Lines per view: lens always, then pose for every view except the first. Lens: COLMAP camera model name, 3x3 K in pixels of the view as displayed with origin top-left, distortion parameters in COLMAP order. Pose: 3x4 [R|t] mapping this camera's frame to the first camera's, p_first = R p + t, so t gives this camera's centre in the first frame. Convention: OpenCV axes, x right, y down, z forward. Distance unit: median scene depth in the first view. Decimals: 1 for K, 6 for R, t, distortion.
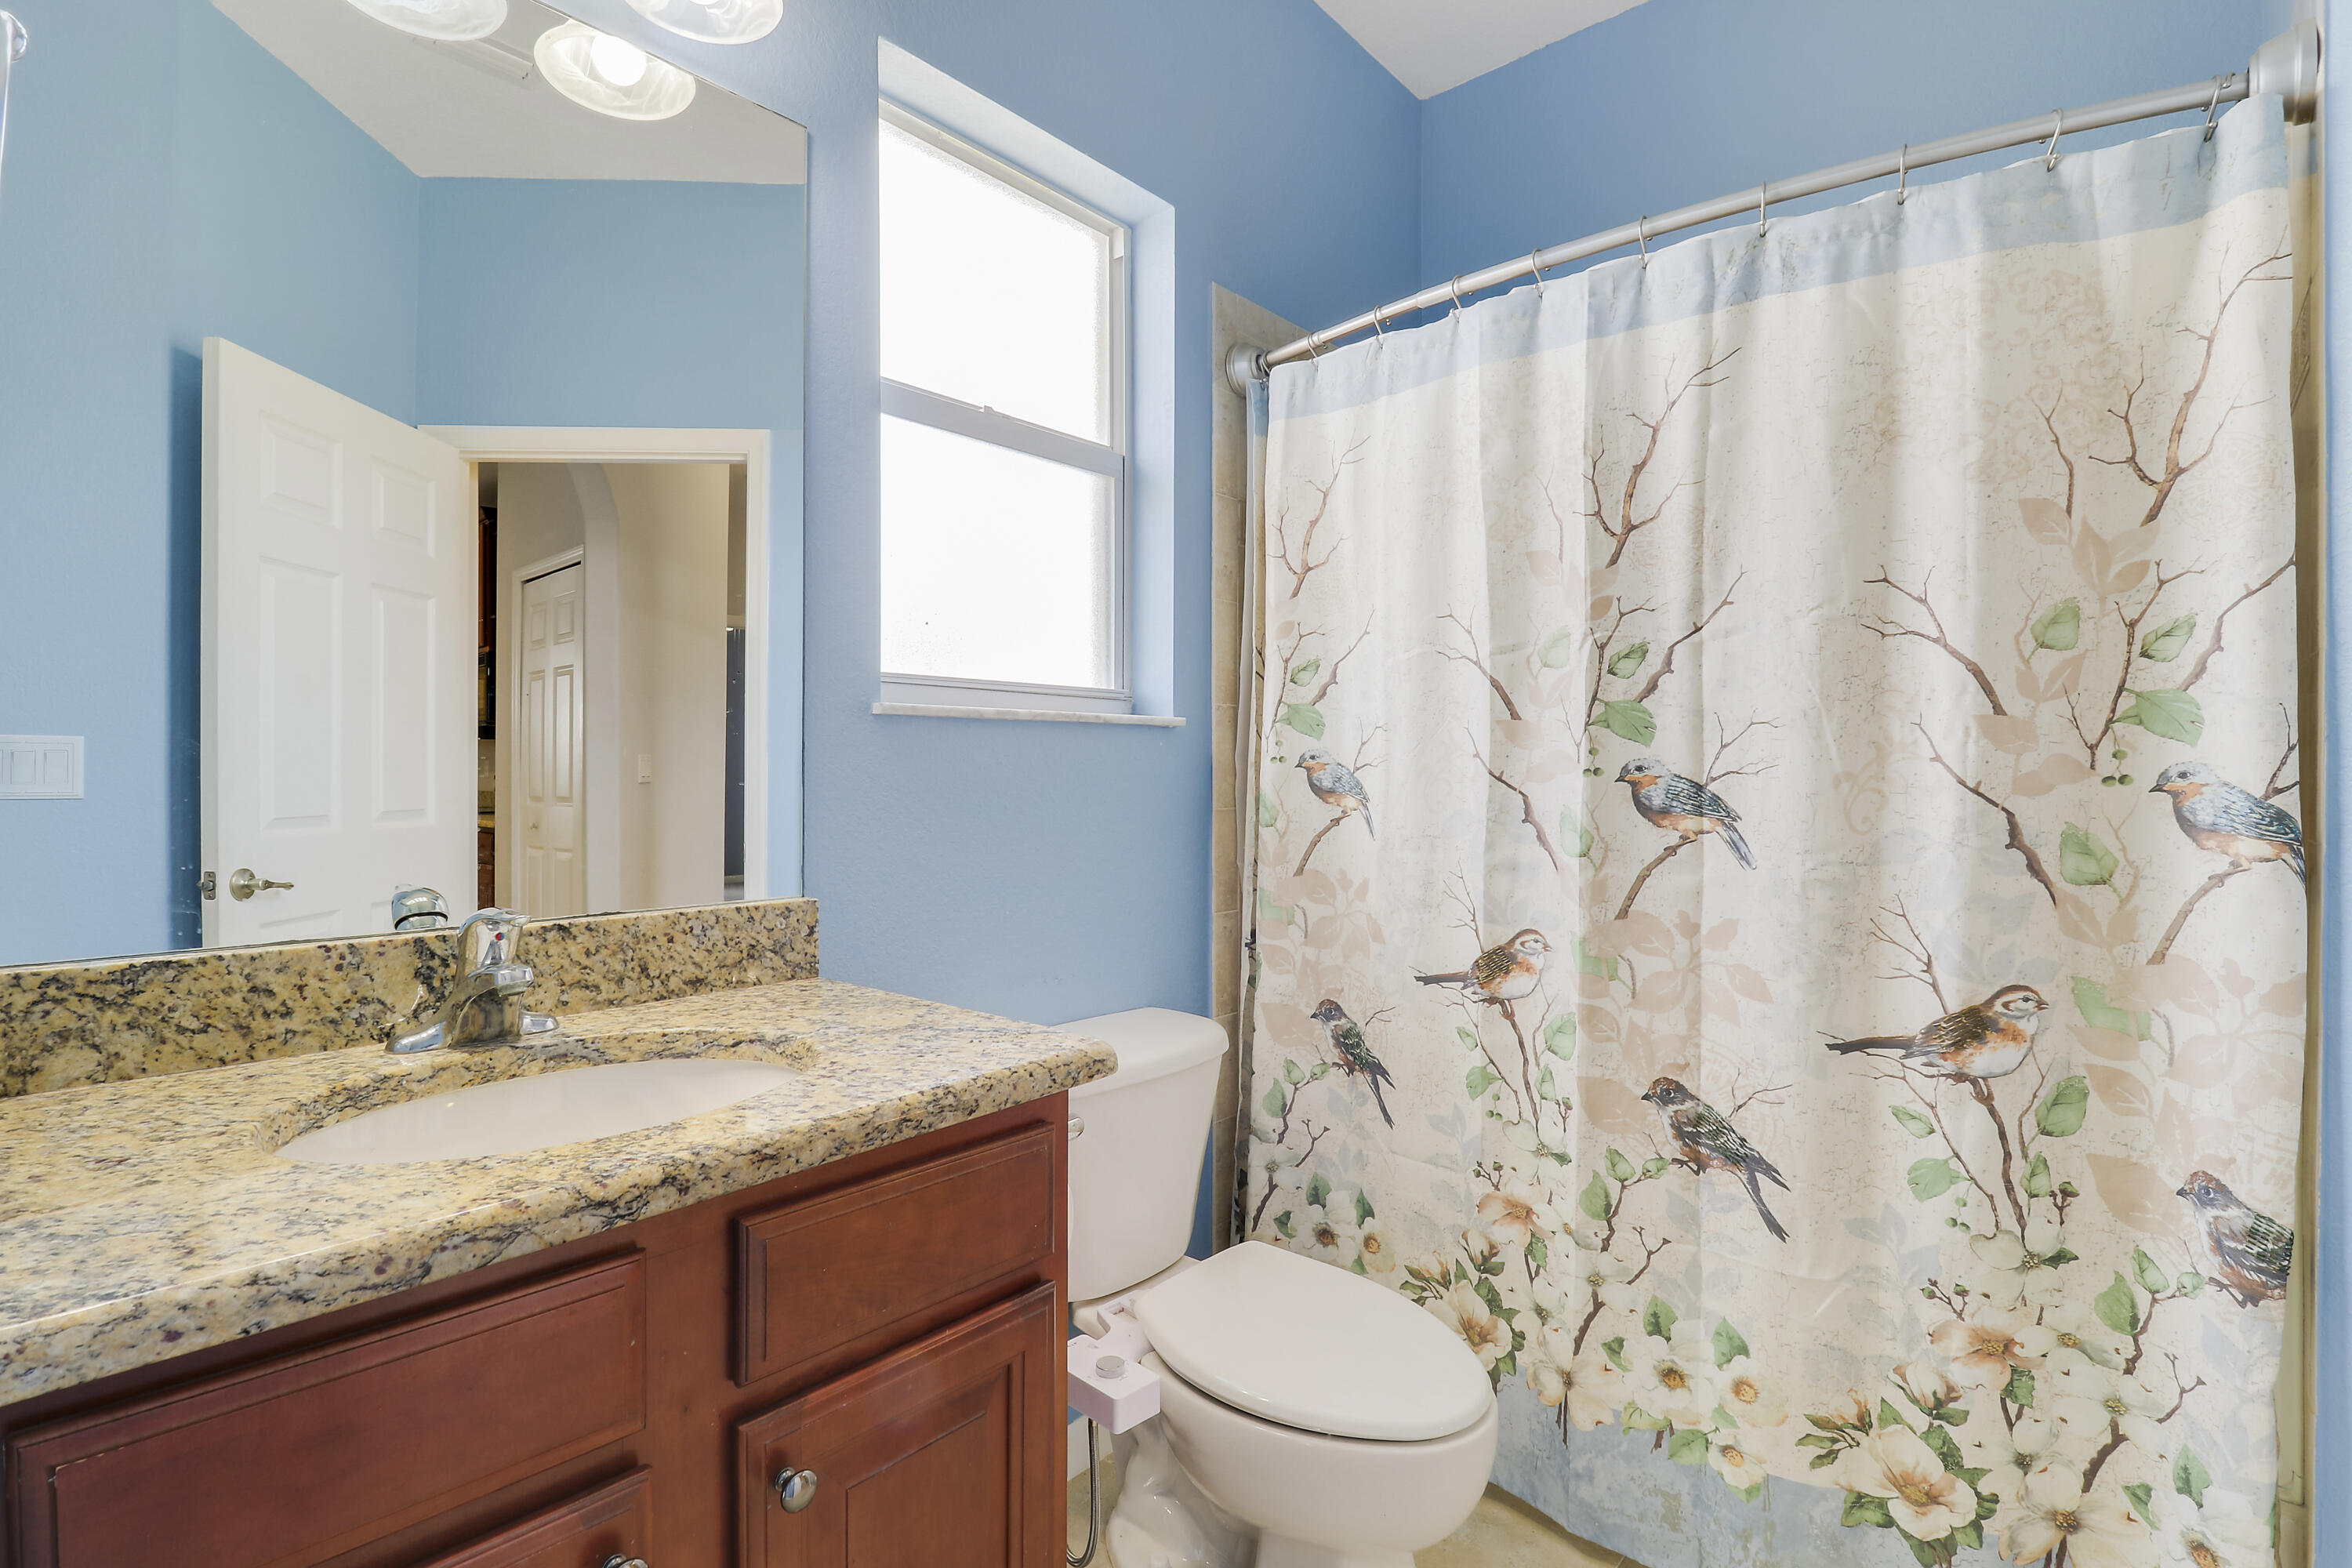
lens RADIAL K [[1180.0, 0, 1046.5], [0, 1180.0, 726.0], [0, 0, 1]] dist [-0.001865, -0.018609]
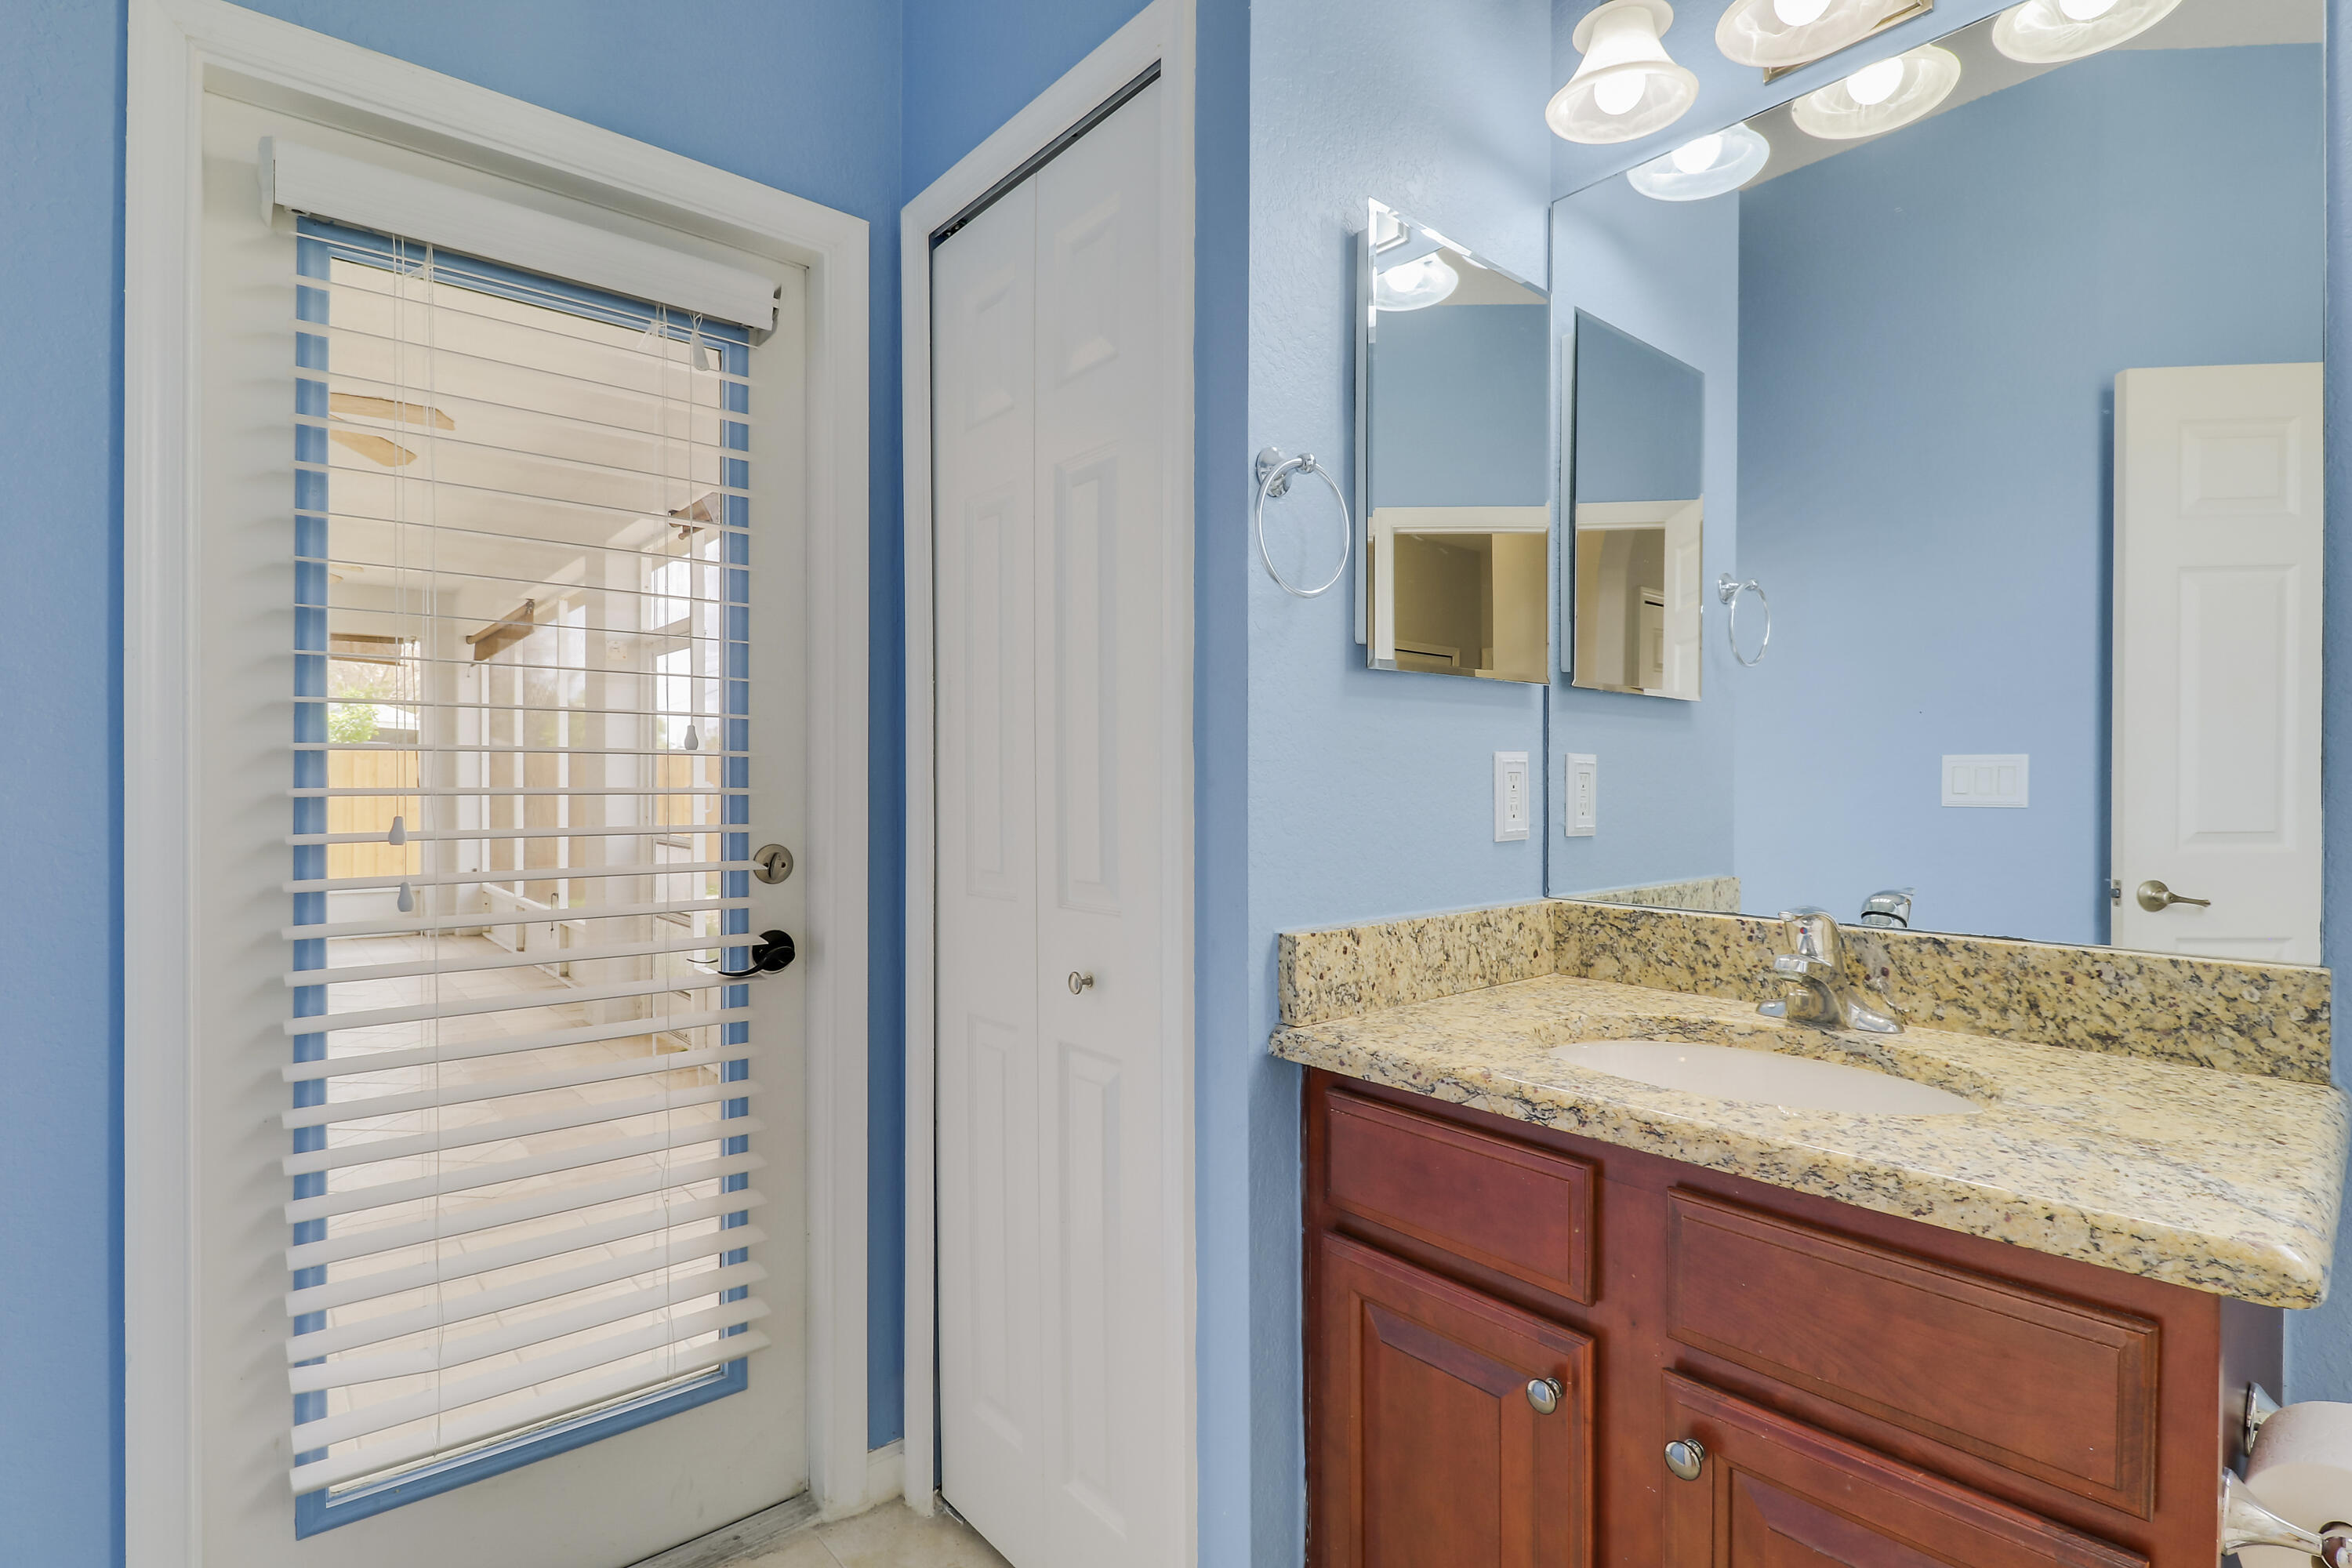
lens RADIAL K [[1110.0, 0, 1186.0], [0, 1110.0, 778.4], [0, 0, 1]] dist [-0.003957, -0.001280]
pose [[-0.126897, -0.003771, -0.991909, 0.679070], [0.038396, 0.999225, -0.008711, 0.019046], [0.991172, -0.039191, -0.126654, 0.559663]]
